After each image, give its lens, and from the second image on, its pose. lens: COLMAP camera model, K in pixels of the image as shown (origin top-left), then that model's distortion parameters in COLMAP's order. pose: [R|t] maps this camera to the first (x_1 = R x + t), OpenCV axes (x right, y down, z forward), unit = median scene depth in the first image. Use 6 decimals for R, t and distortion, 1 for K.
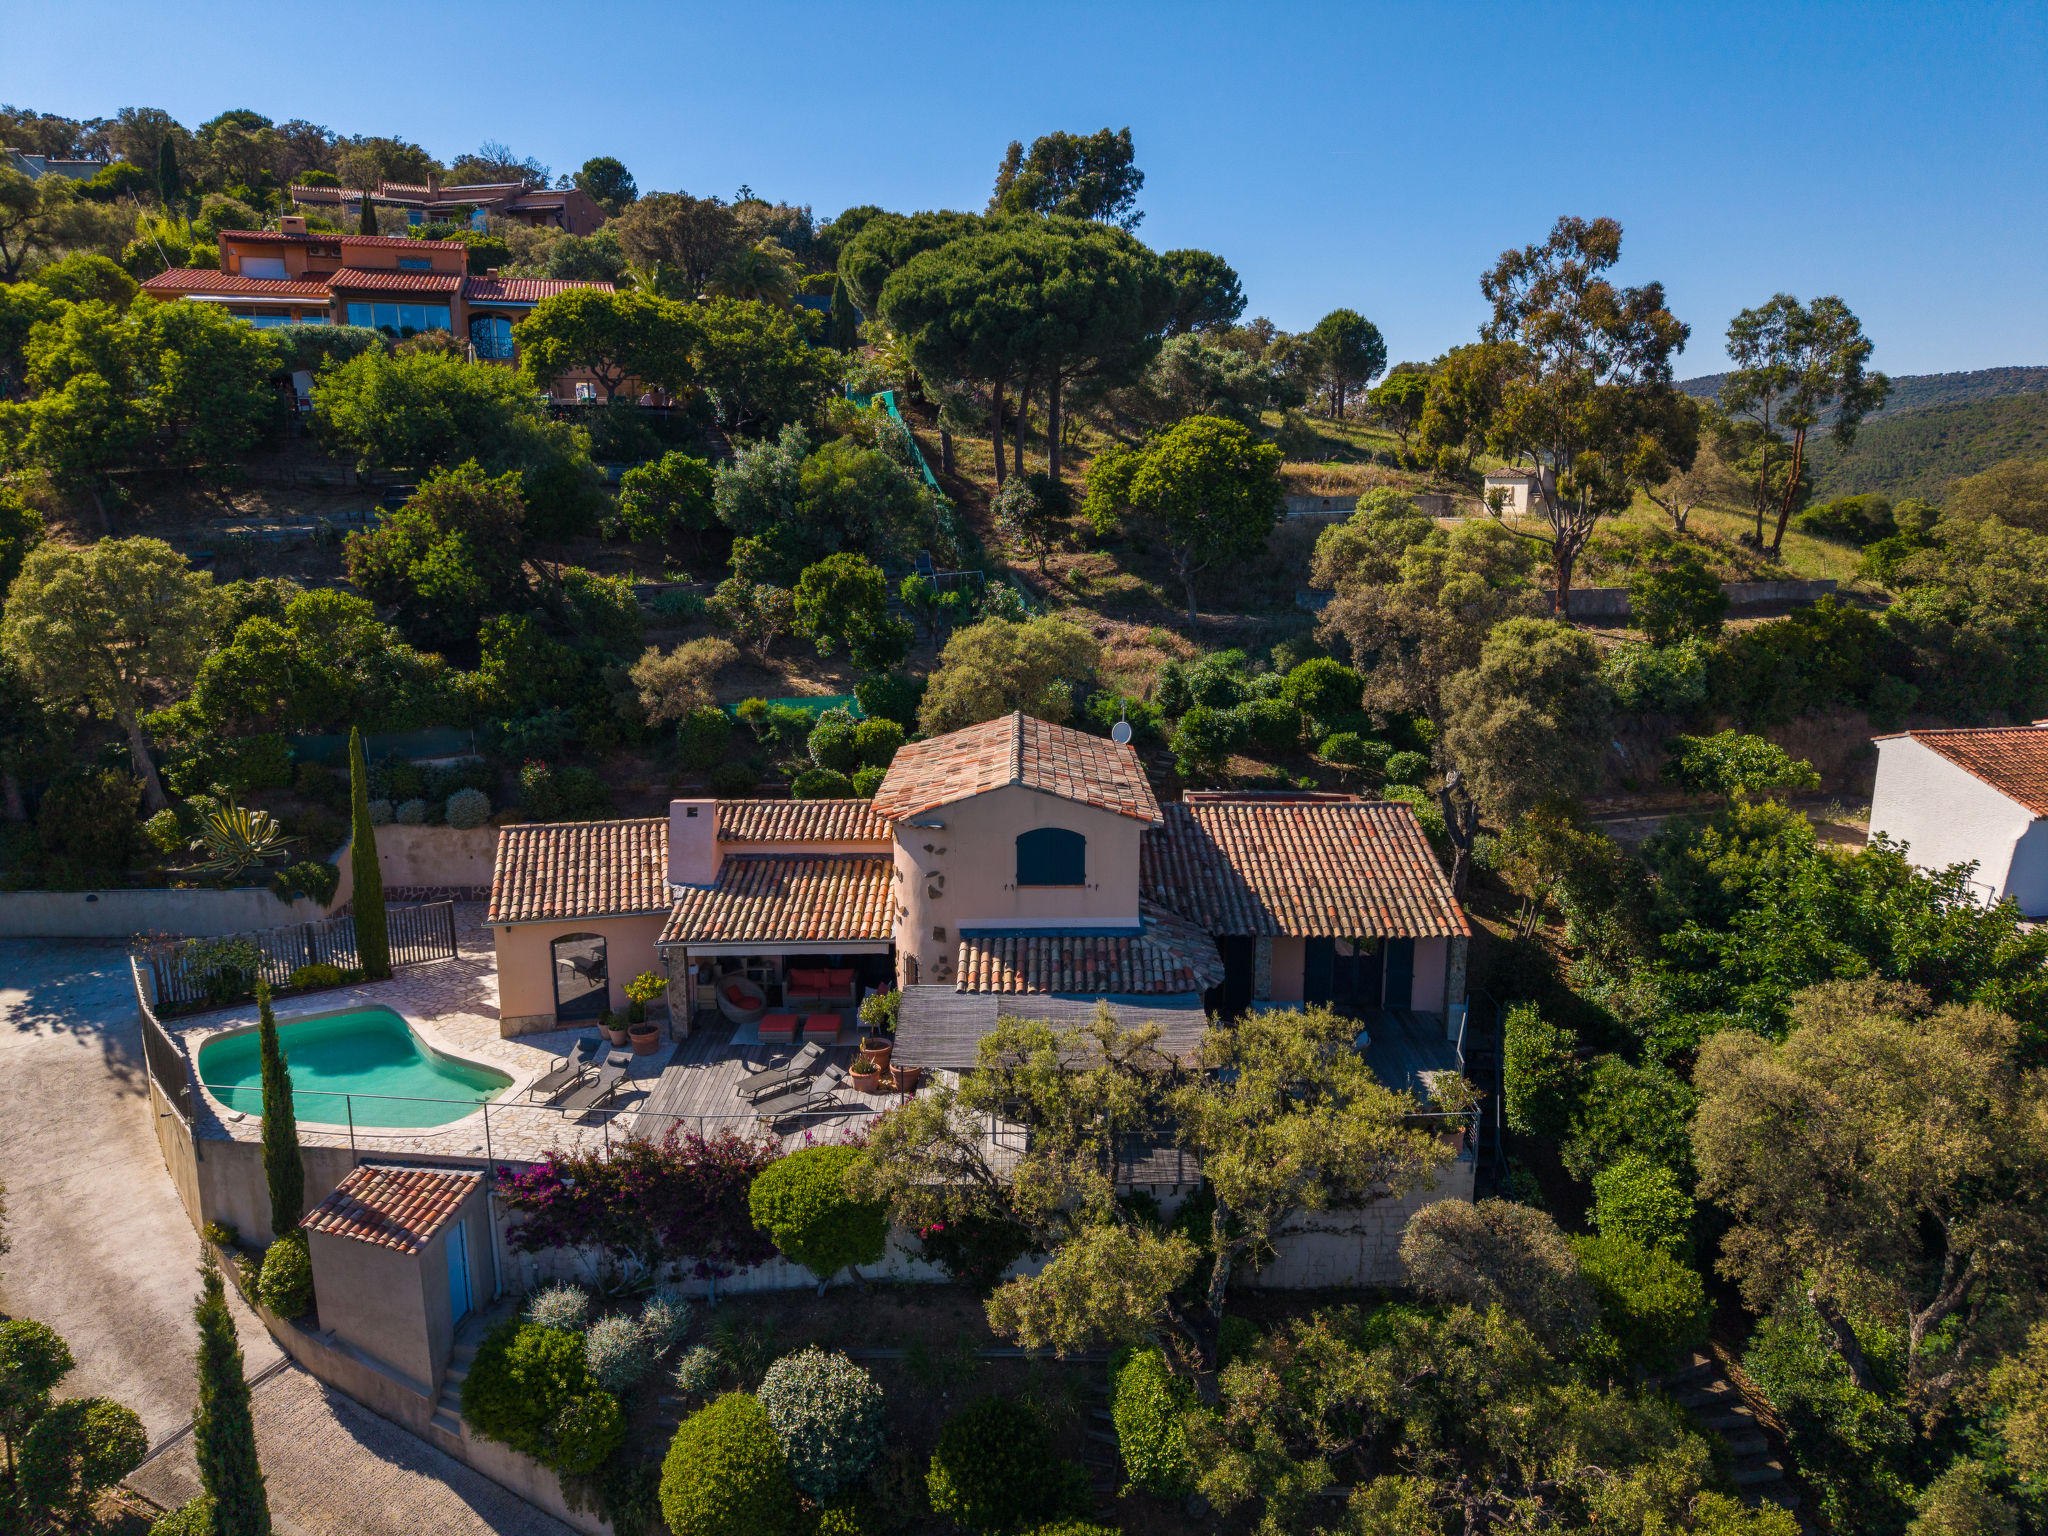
lens RADIAL K [[1337.9, 0, 1029.0], [0, 1337.9, 772.4], [0, 0, 1]] dist [0.024753, -0.028423]
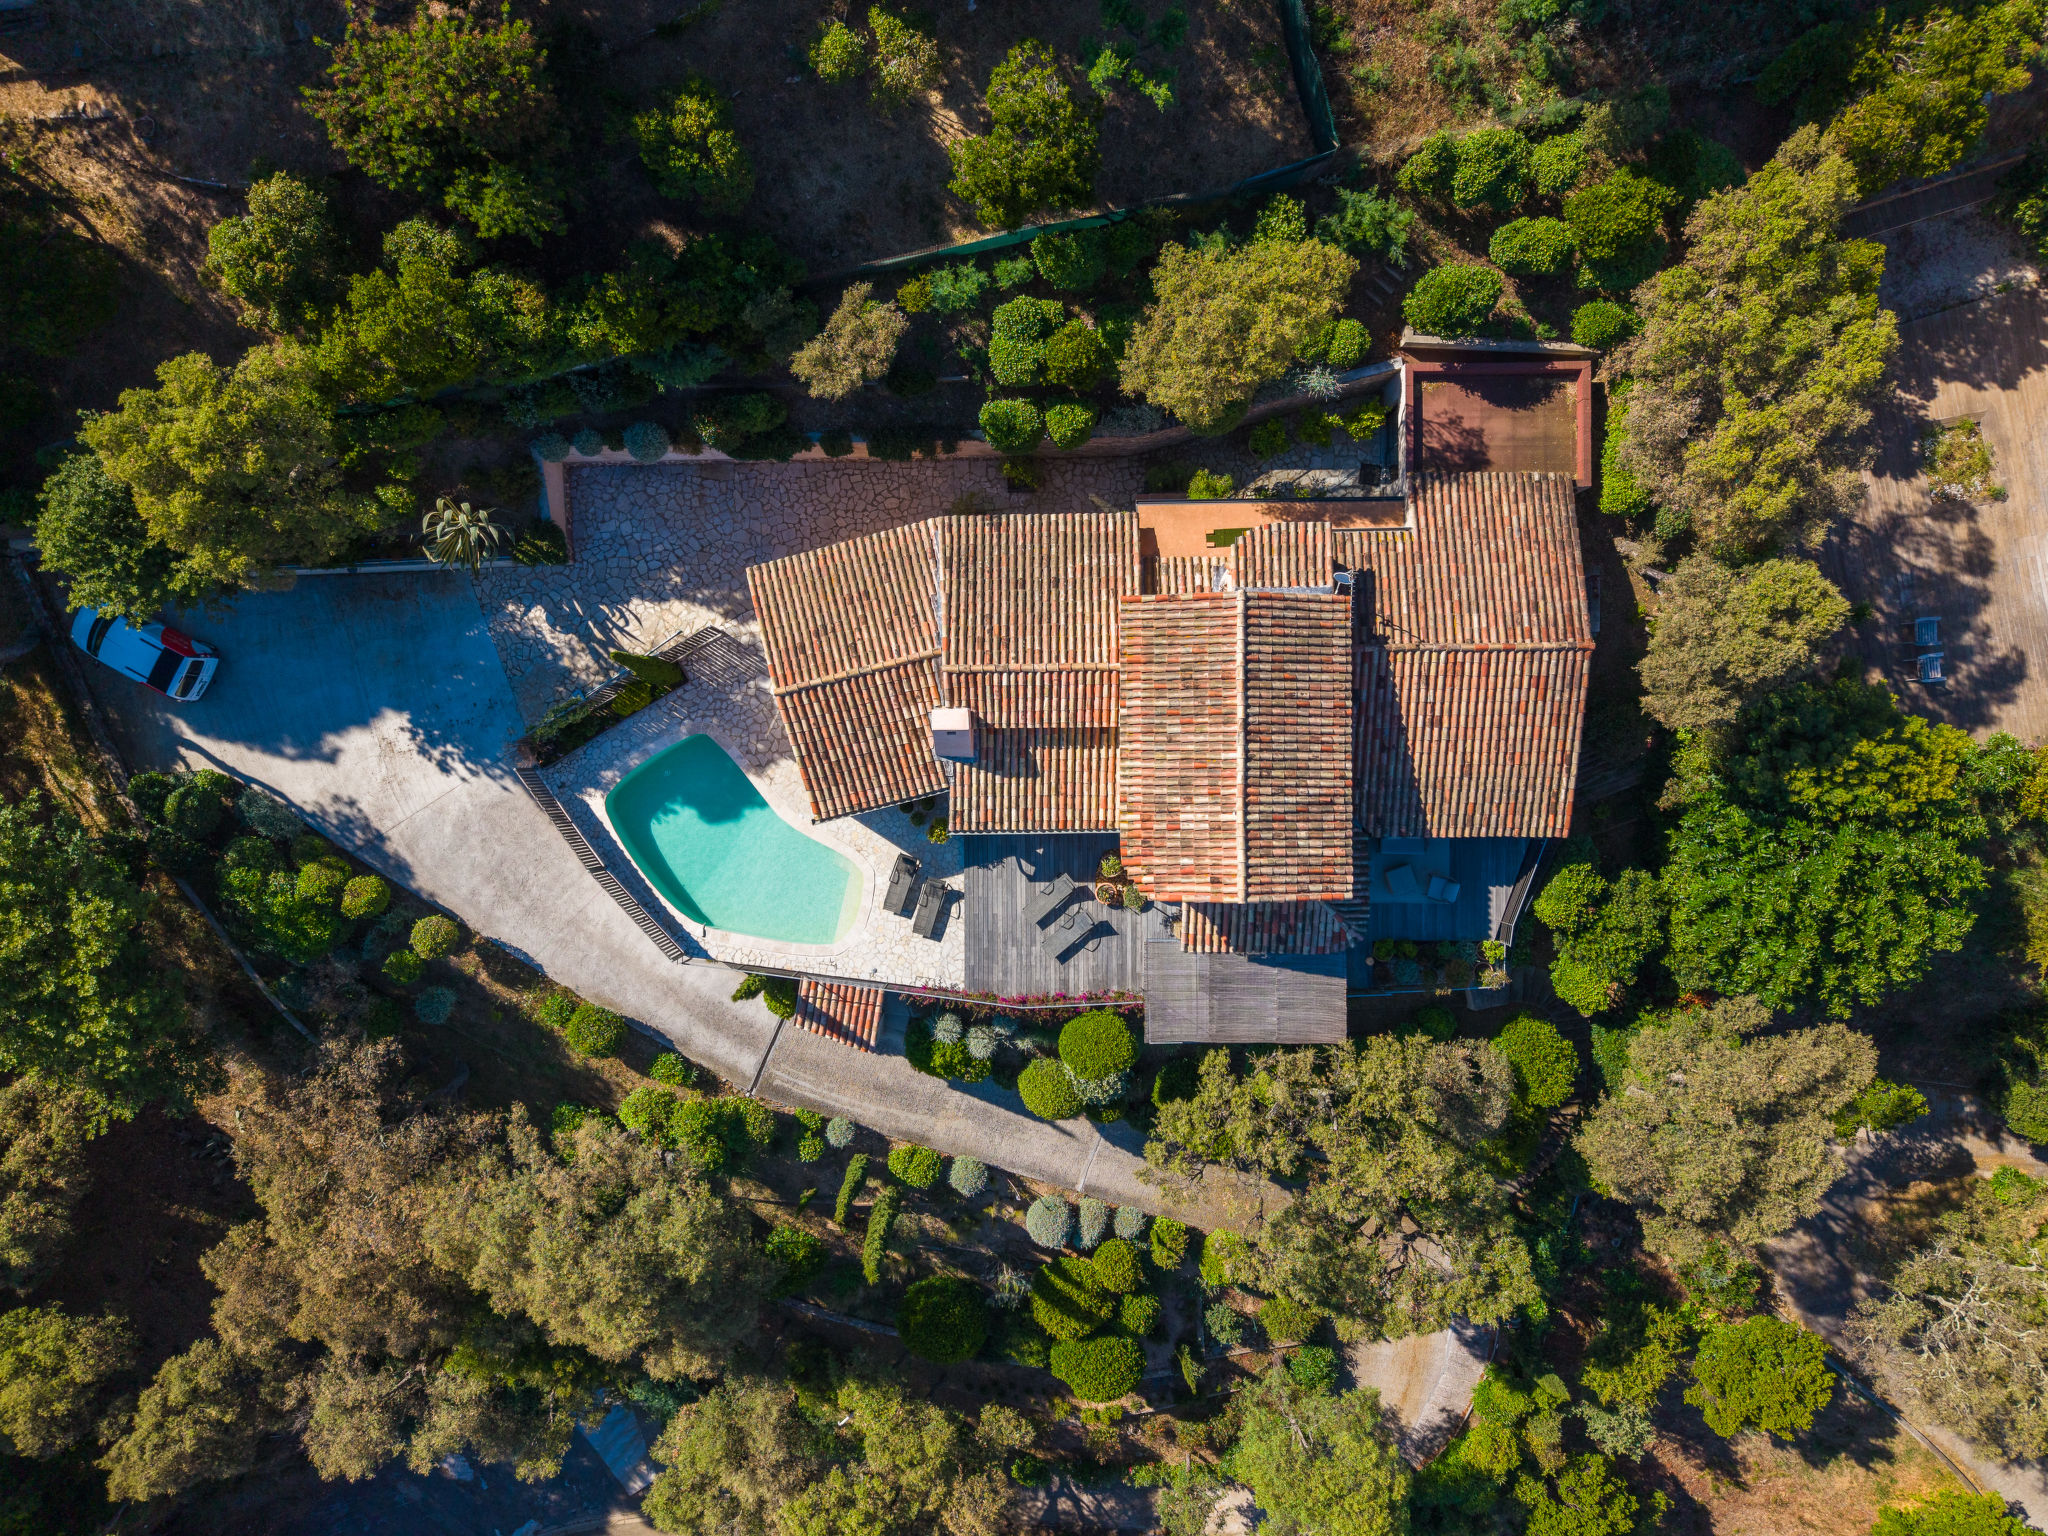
lens RADIAL K [[1337.9, 0, 1029.0], [0, 1337.9, 772.4], [0, 0, 1]] dist [0.024753, -0.028423]
pose [[0.999768, 0.004934, 0.020981, -0.211938], [-0.021523, 0.176456, 0.984073, -1.104602], [0.001153, -0.984296, 0.176521, 0.773811]]
